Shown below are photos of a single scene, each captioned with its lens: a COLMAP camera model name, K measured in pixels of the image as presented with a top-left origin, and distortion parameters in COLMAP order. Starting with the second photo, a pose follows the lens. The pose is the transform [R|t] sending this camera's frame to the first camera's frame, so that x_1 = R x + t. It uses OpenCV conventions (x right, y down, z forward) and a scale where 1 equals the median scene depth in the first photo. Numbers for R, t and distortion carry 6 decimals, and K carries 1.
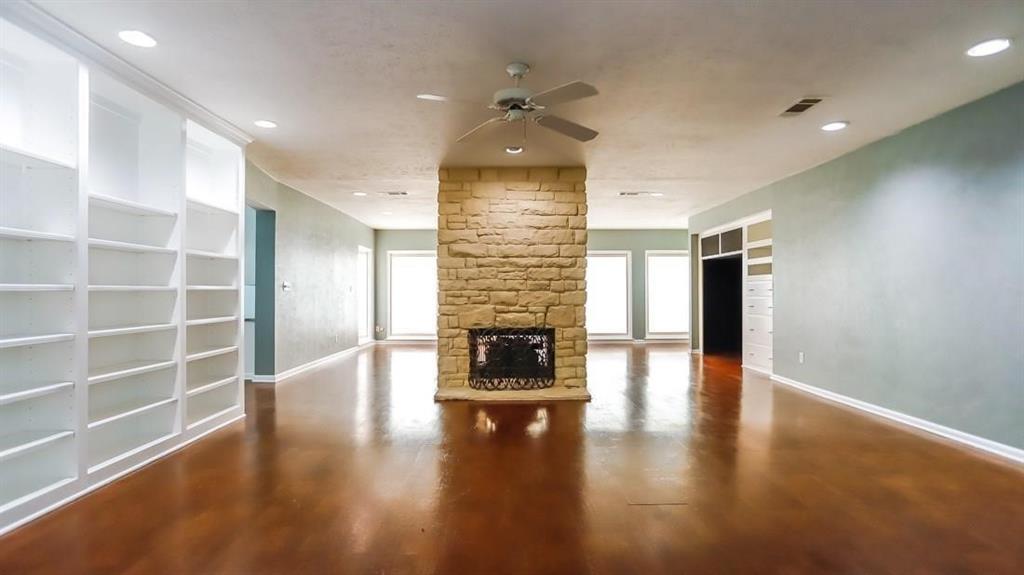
lens RADIAL K [[508.3, 0, 509.3], [0, 508.3, 288.7], [0, 0, 1]] dist [-0.017118, 0.002419]
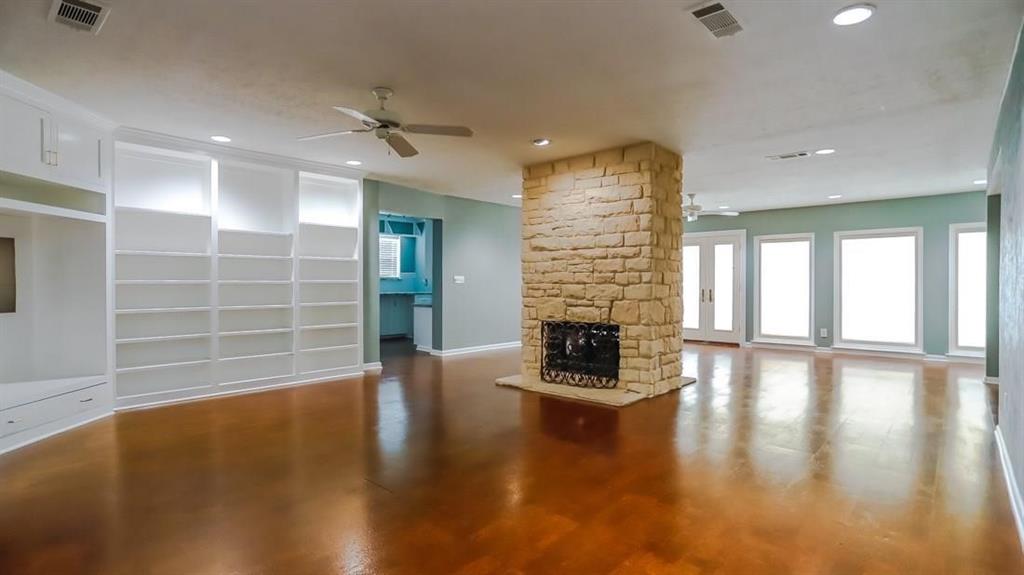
lens RADIAL K [[508.3, 0, 500.4], [0, 508.3, 292.1], [0, 0, 1]] dist [-0.017118, 0.002419]
pose [[0.726540, 0.013291, -0.686996, 0.560183], [0.001806, 0.999773, 0.021252, -0.001073], [0.687122, -0.016681, 0.726351, 0.193470]]
